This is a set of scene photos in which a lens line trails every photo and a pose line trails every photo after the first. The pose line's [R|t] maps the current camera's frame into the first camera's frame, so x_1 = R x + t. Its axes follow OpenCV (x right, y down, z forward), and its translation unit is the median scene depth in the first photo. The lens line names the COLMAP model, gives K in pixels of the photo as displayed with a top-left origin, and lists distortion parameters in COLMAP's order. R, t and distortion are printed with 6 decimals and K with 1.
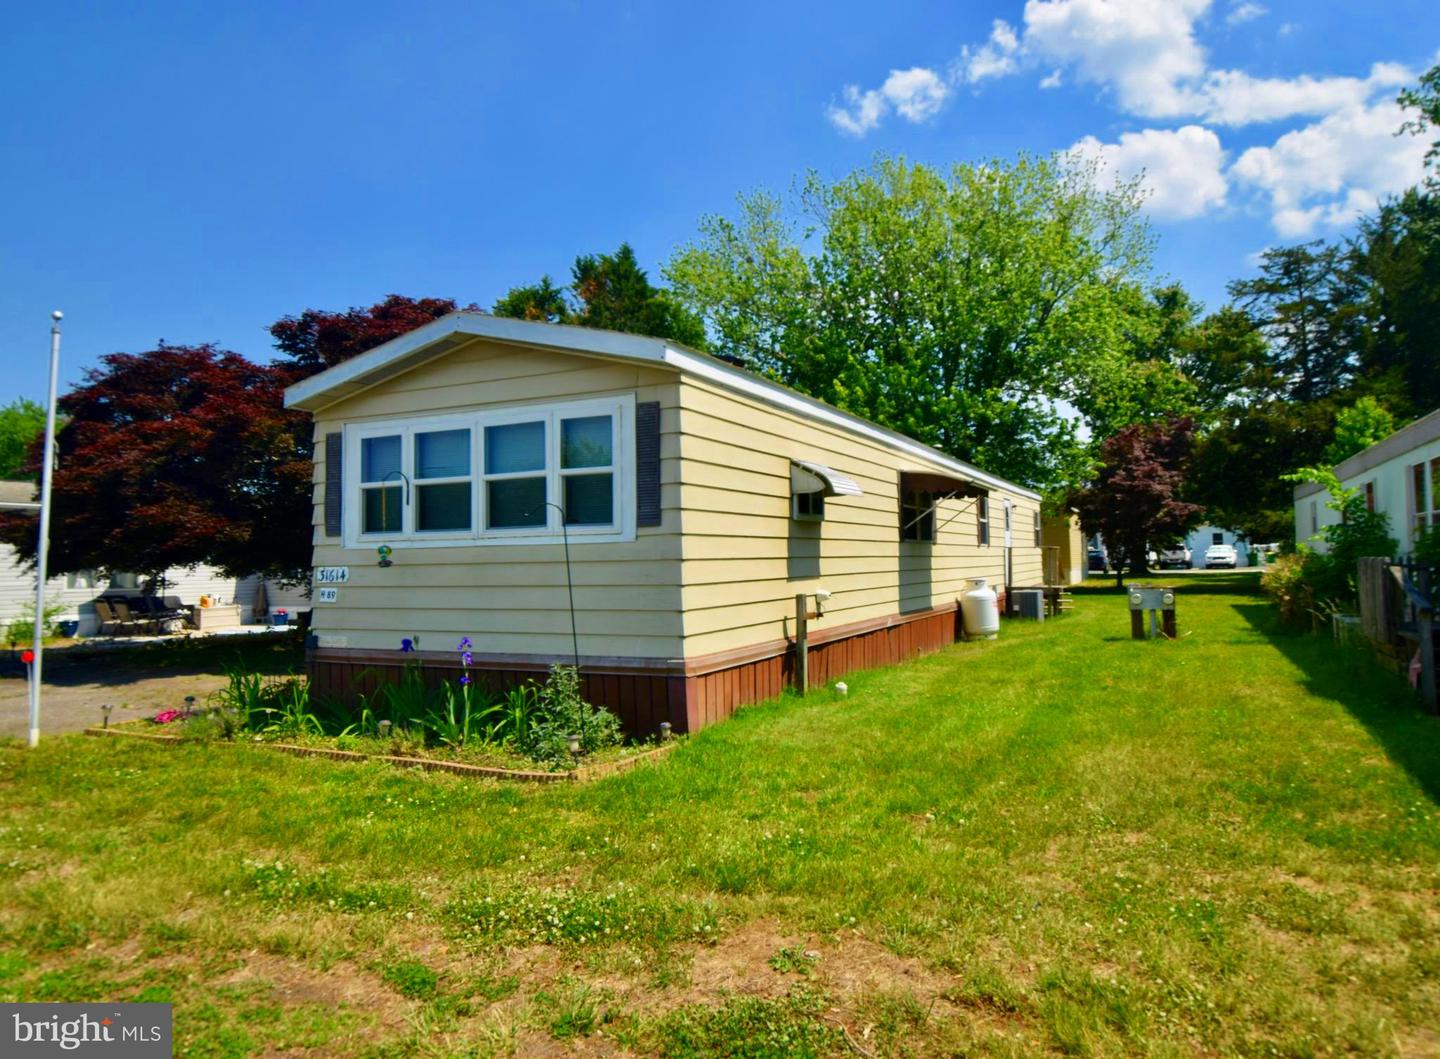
lens RADIAL K [[946.5, 0, 719.1], [0, 946.5, 529.3], [0, 0, 1]] dist [0.027739, -0.000104]
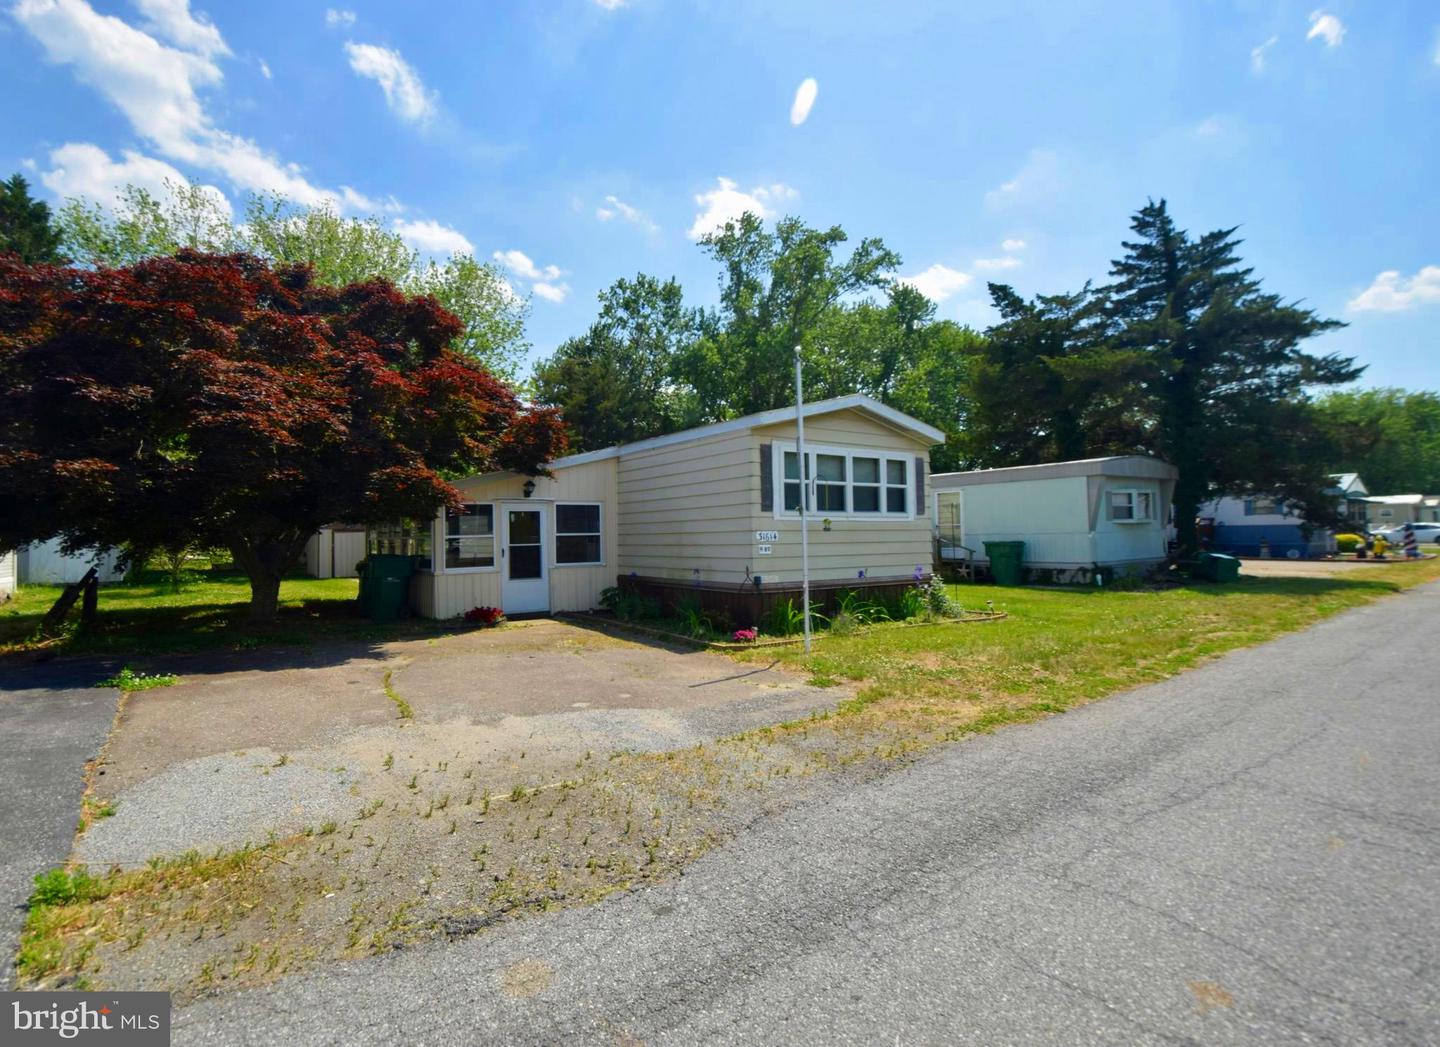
lens RADIAL K [[758.9, 0, 713.1], [0, 758.9, 515.7], [0, 0, 1]] dist [-0.004858, 0.000613]
pose [[0.448016, 0.037764, 0.893228, -1.680029], [-0.027672, 0.999215, -0.028365, 0.056809], [-0.893597, -0.012009, 0.448709, 0.574720]]
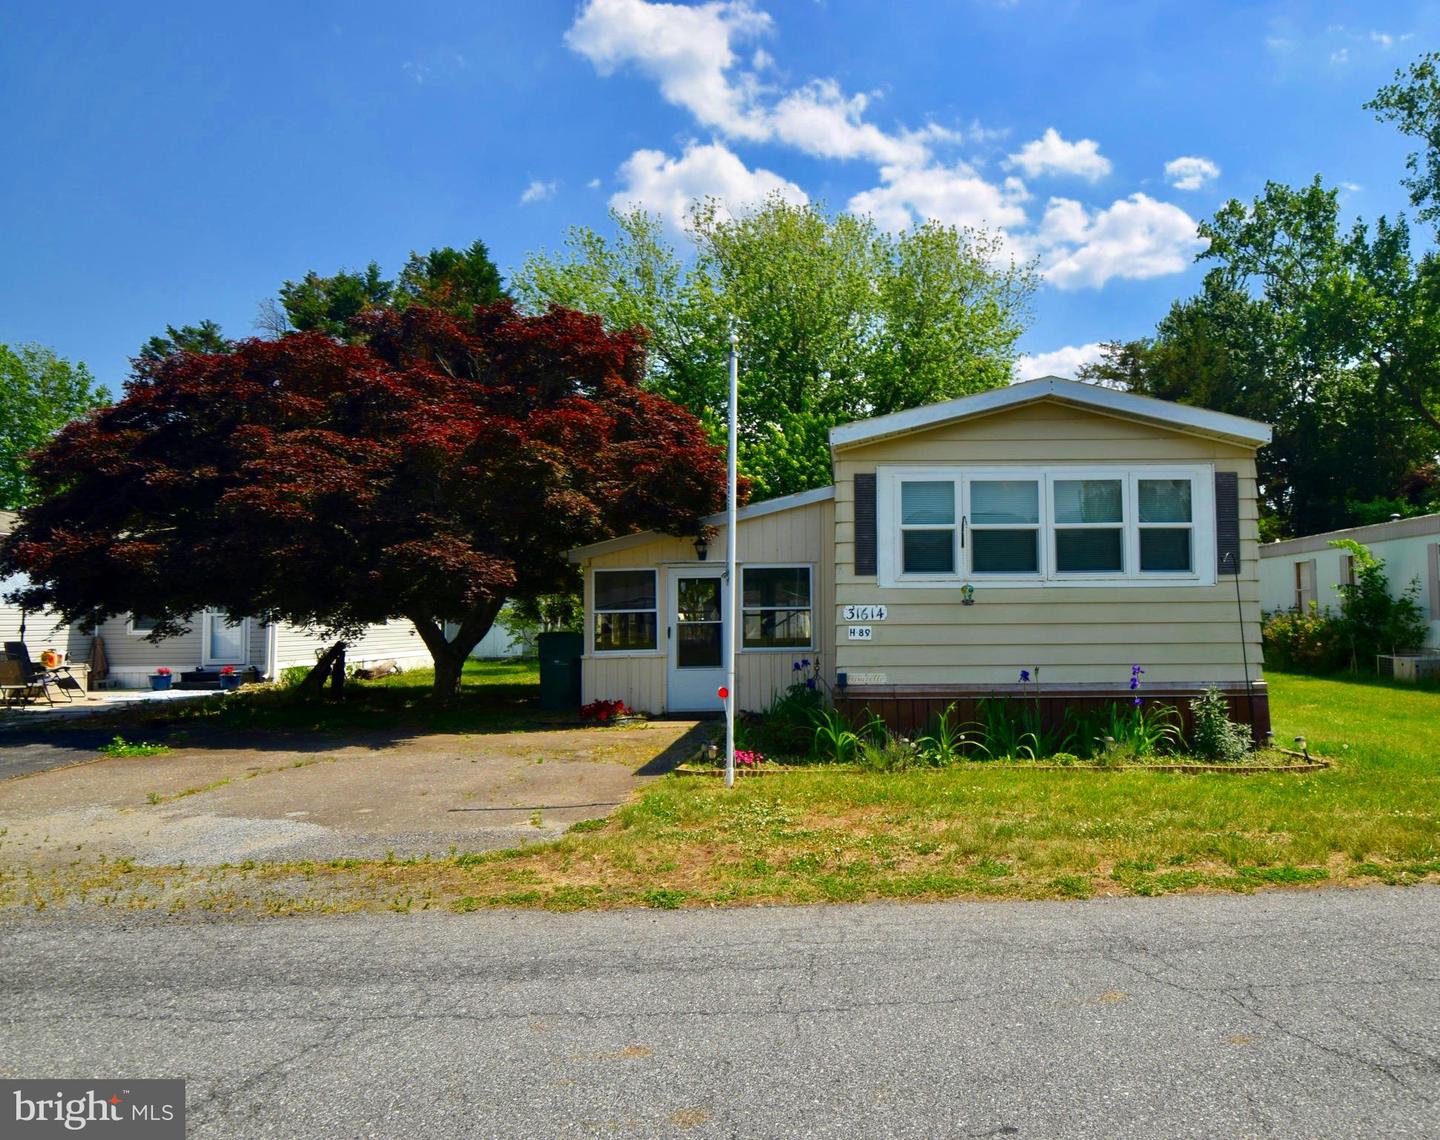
lens RADIAL K [[1155.2, 0, 722.0], [0, 1155.2, 579.4], [0, 0, 1]] dist [0.000305, -0.014901]
pose [[0.893095, 0.023728, 0.449242, -1.195681], [-0.022354, 0.999715, -0.008362, 0.027923], [-0.449312, -0.002574, 0.893371, -0.035728]]
